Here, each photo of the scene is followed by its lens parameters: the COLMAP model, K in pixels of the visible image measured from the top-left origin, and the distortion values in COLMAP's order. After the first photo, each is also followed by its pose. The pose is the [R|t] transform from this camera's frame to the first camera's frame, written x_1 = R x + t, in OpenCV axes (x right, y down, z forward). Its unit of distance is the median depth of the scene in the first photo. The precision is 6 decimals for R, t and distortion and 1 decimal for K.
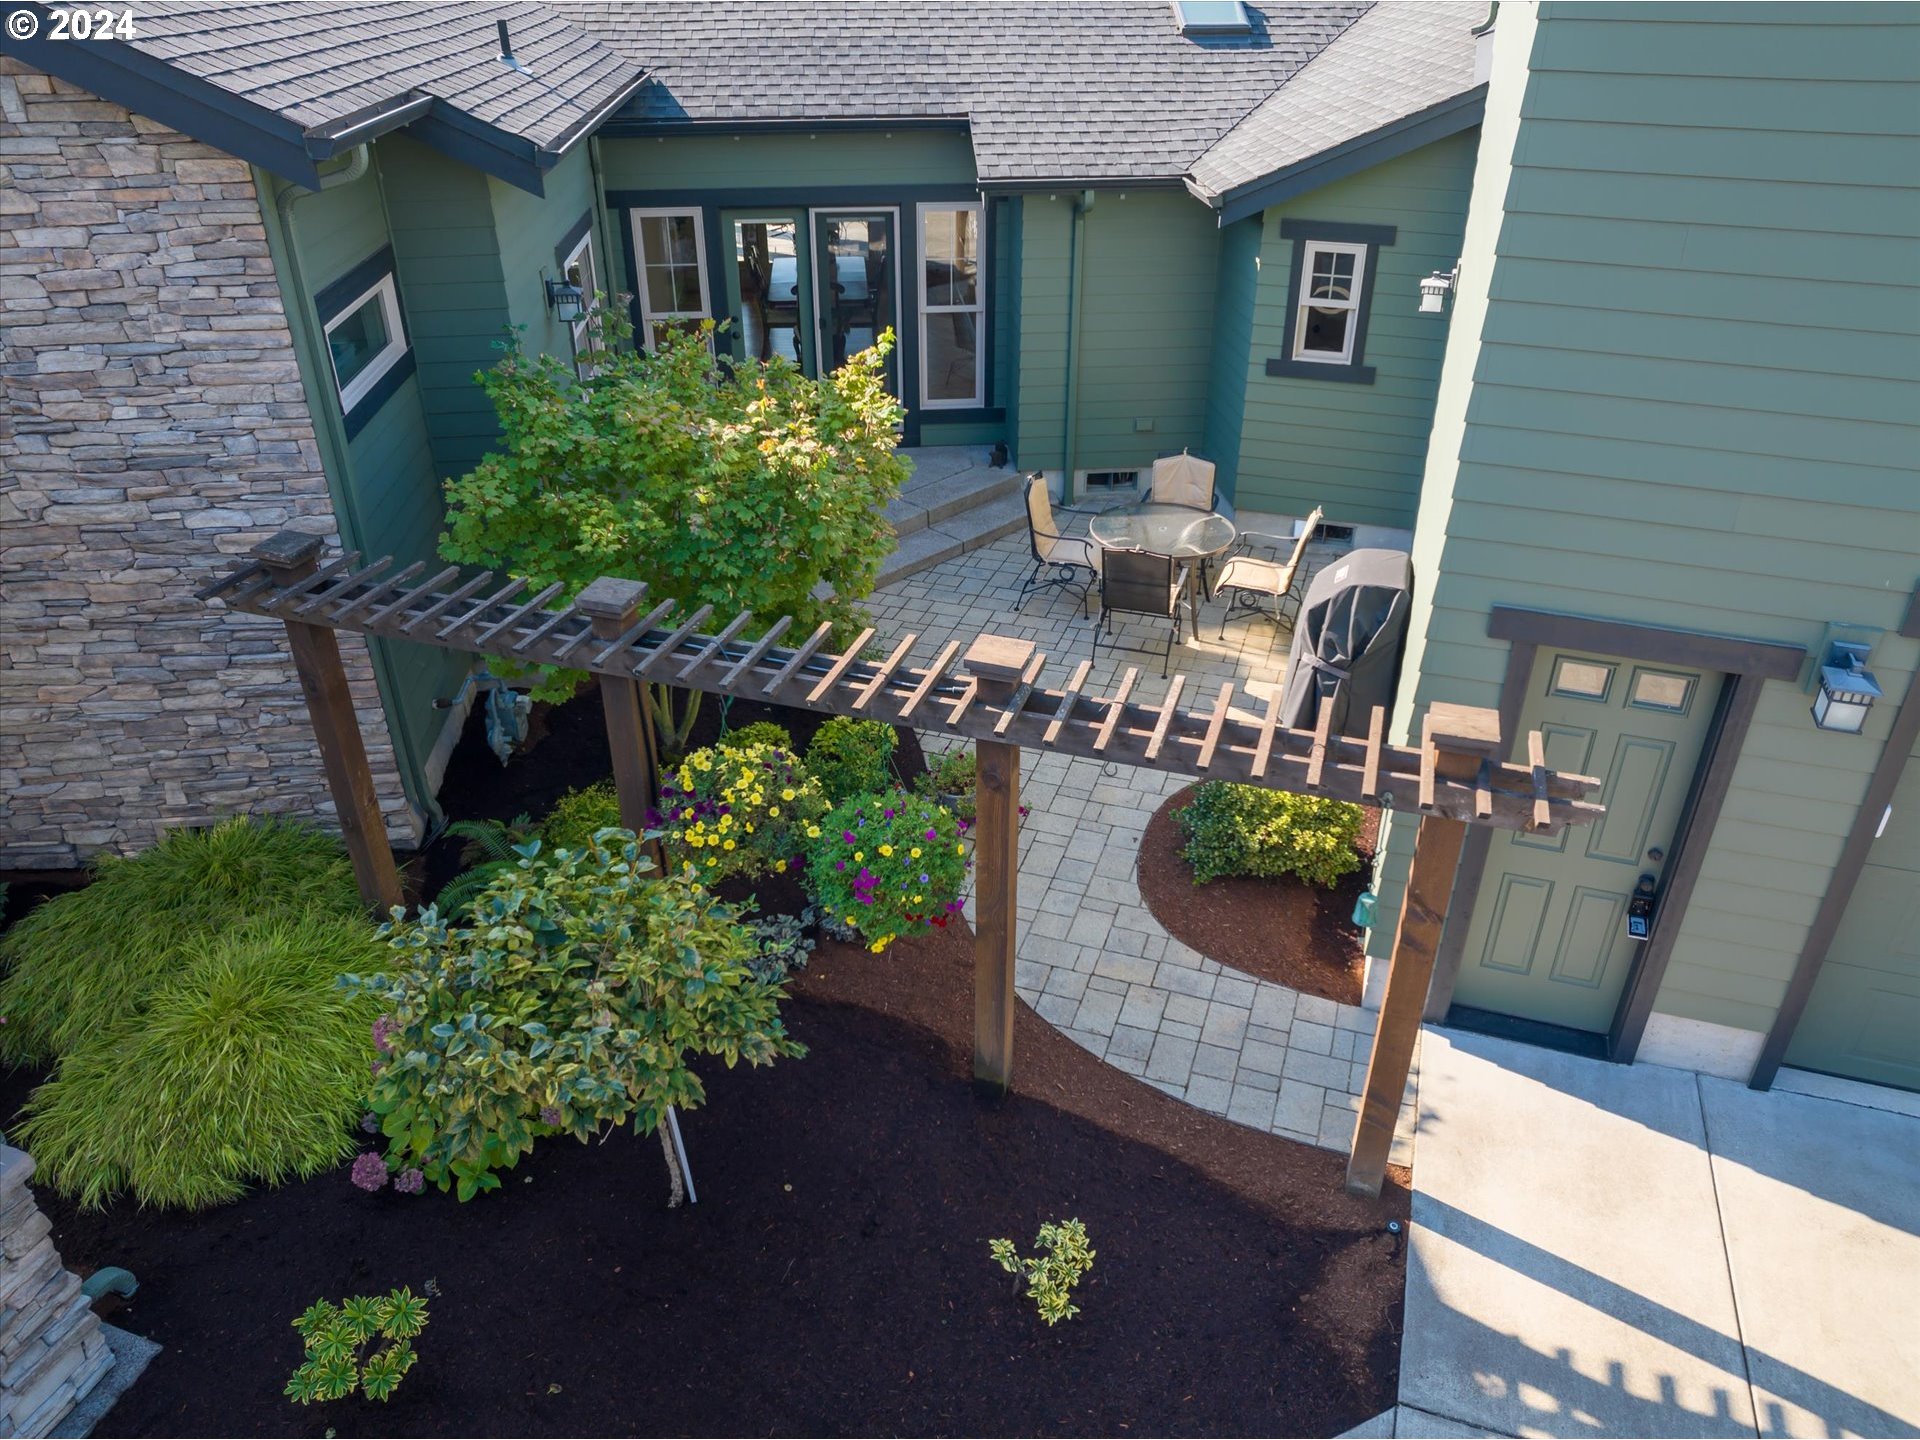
lens RADIAL K [[1351.4, 0, 960.0], [0, 1351.4, 720.0], [0, 0, 1]] dist [-0.002585, -0.000852]
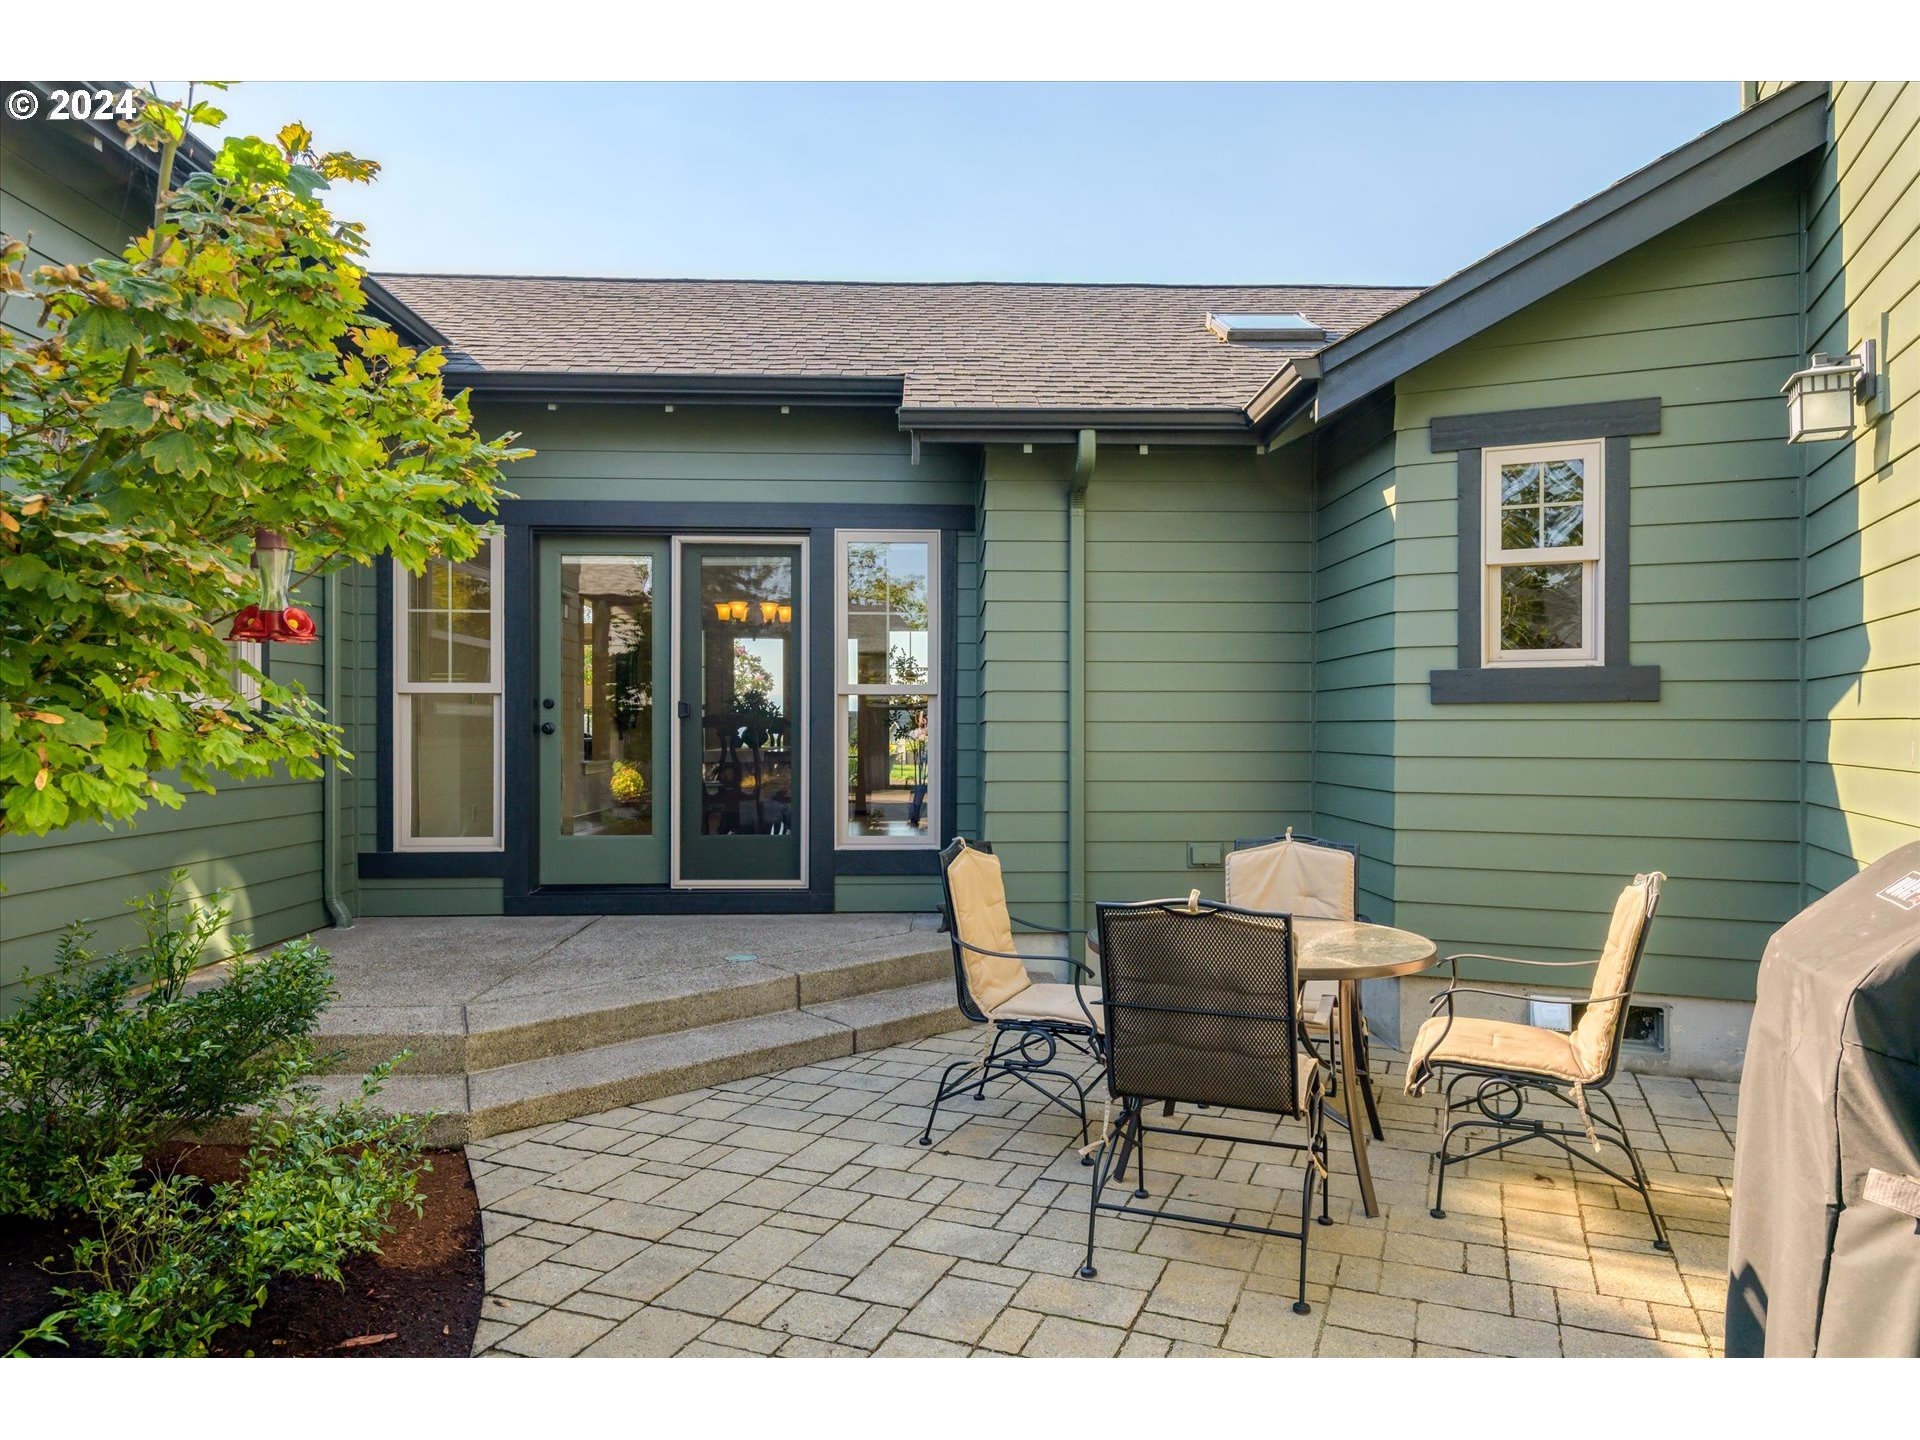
lens RADIAL K [[1260.2, 0, 960.0], [0, 1260.2, 720.0], [0, 0, 1]] dist [0.020743, -0.000064]
pose [[0.997806, 0.002469, -0.066160, 0.078288], [-0.035013, 0.867806, -0.495669, 0.000275], [0.056190, 0.496898, 0.865988, 0.583392]]
